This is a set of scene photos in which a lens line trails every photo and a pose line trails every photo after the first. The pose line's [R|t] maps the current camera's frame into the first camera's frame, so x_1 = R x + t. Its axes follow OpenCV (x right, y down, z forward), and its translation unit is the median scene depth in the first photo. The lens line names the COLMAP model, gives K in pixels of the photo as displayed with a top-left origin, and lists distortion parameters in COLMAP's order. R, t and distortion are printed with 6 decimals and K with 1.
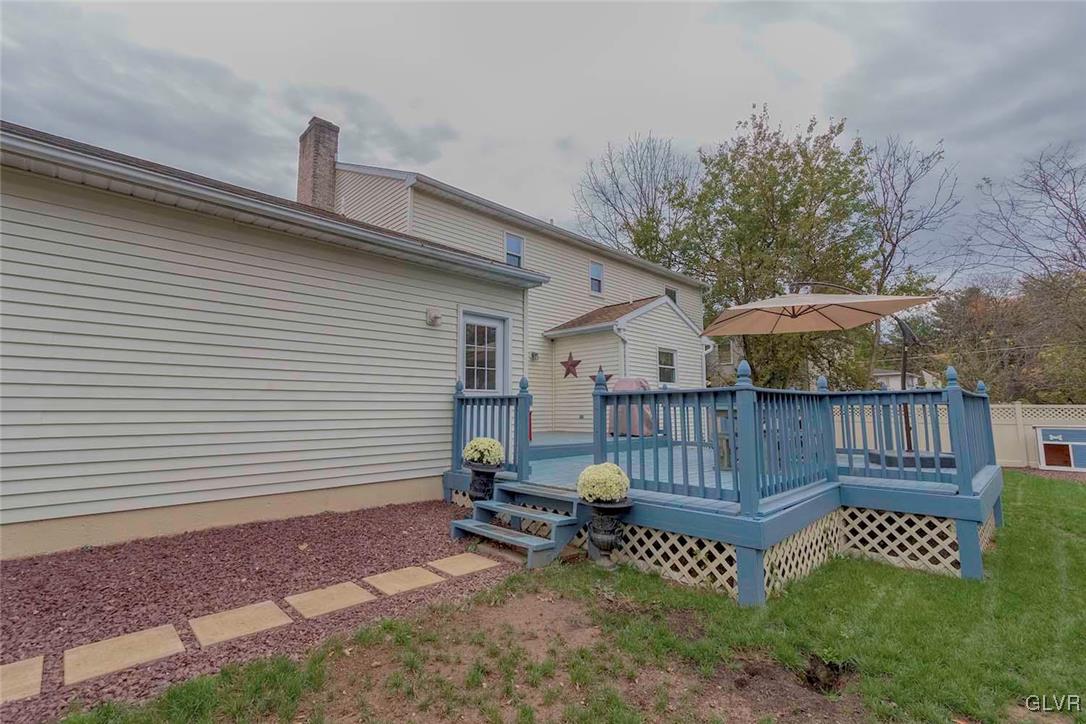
lens RADIAL K [[487.9, 0, 543.5], [0, 487.9, 341.0], [0, 0, 1]] dist [0.008907, -0.000071]
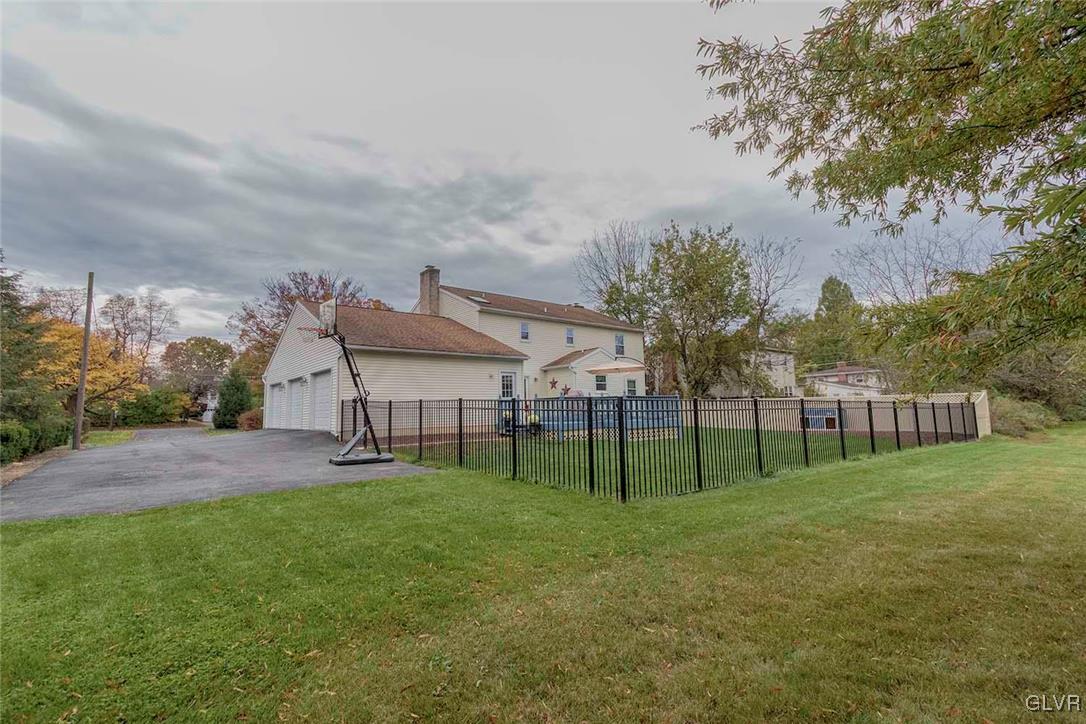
lens RADIAL K [[487.9, 0, 543.5], [0, 487.9, 341.0], [0, 0, 1]] dist [0.008907, -0.000071]
pose [[0.995730, -0.029613, -0.087430, 0.198390], [0.029609, 0.999561, -0.001338, -0.128280], [0.087431, -0.001256, 0.996170, -1.070084]]
